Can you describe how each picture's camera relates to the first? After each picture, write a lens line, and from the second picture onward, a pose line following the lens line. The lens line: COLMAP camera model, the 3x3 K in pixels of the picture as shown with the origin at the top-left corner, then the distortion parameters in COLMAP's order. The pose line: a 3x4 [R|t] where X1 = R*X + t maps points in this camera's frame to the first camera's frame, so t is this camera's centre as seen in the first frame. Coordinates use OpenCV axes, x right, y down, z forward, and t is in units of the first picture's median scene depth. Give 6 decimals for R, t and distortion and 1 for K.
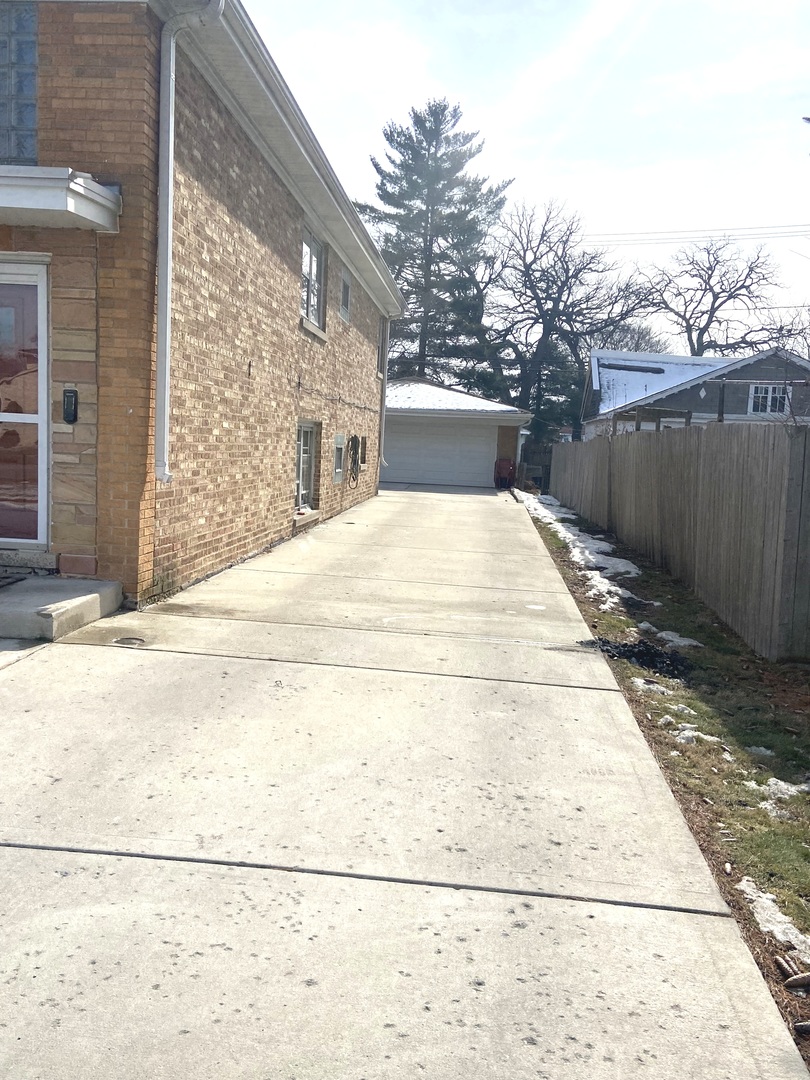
lens RADIAL K [[923.0, 0, 405.0], [0, 923.0, 540.0], [0, 0, 1]] dist [0.126052, -0.144184]
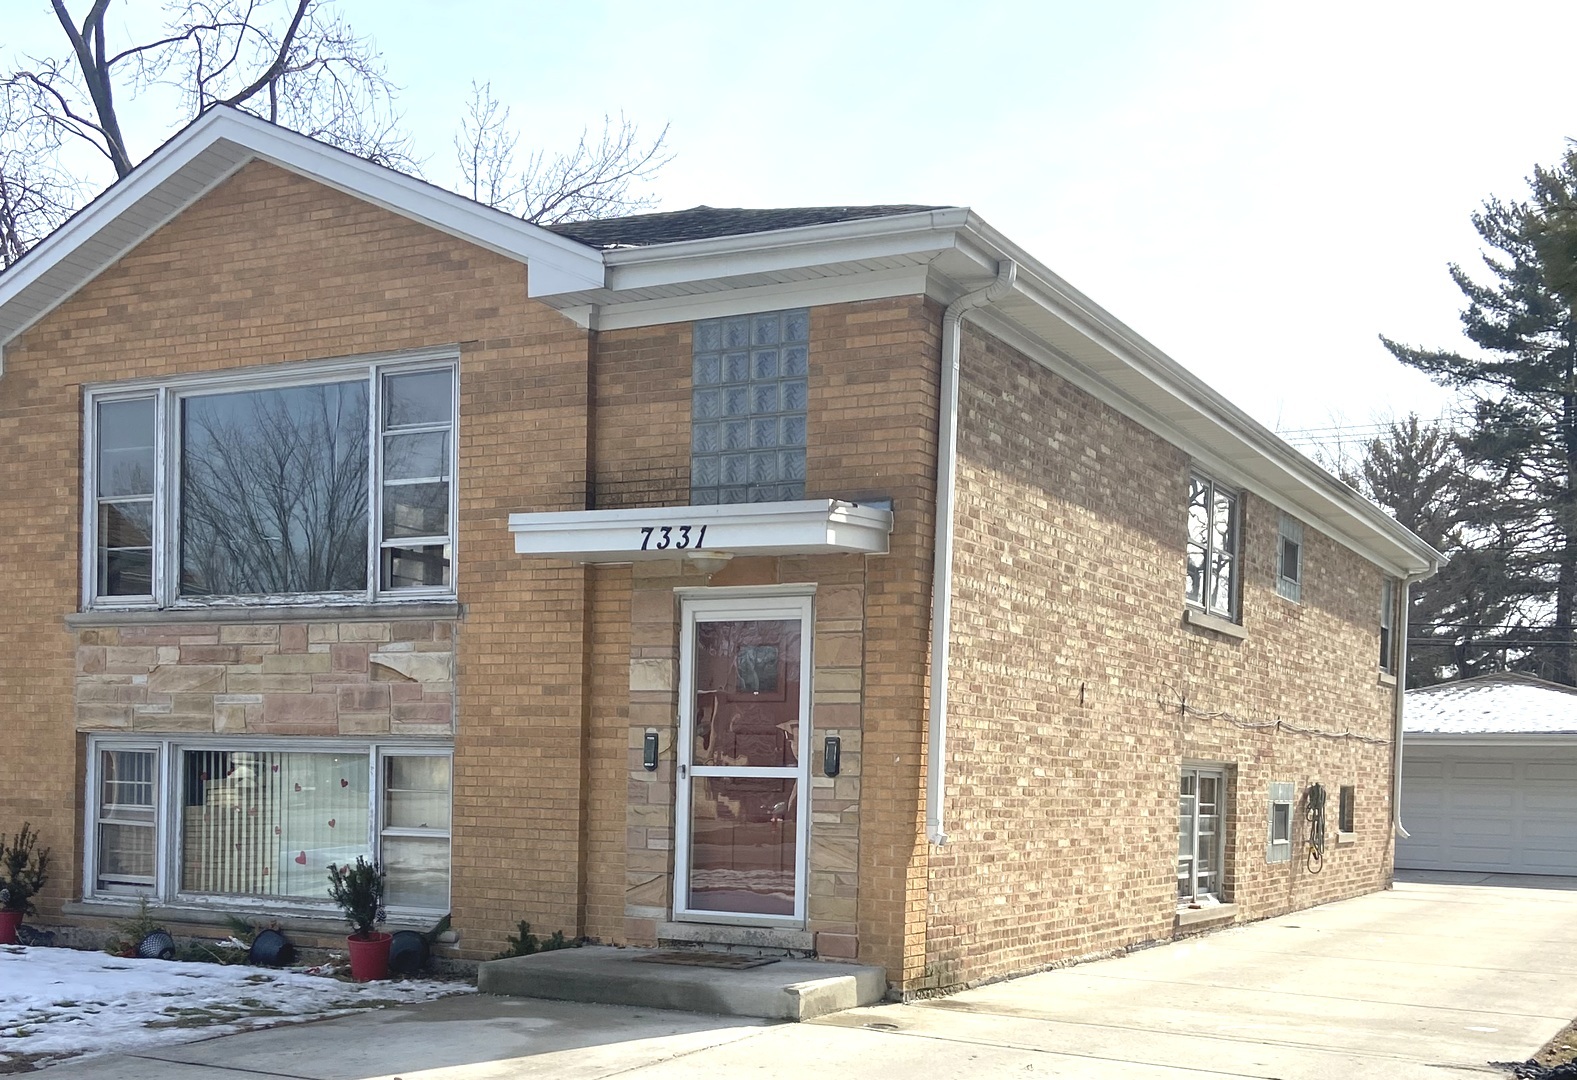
lens RADIAL K [[1775.6, 0, 787.9], [0, 1775.6, 814.7], [0, 0, 1]] dist [0.094842, -0.025435]
pose [[0.914815, -0.018501, -0.403448, 0.201439], [-0.022402, 0.995088, -0.096430, 0.051916], [0.403250, 0.097254, 0.909907, -0.375083]]
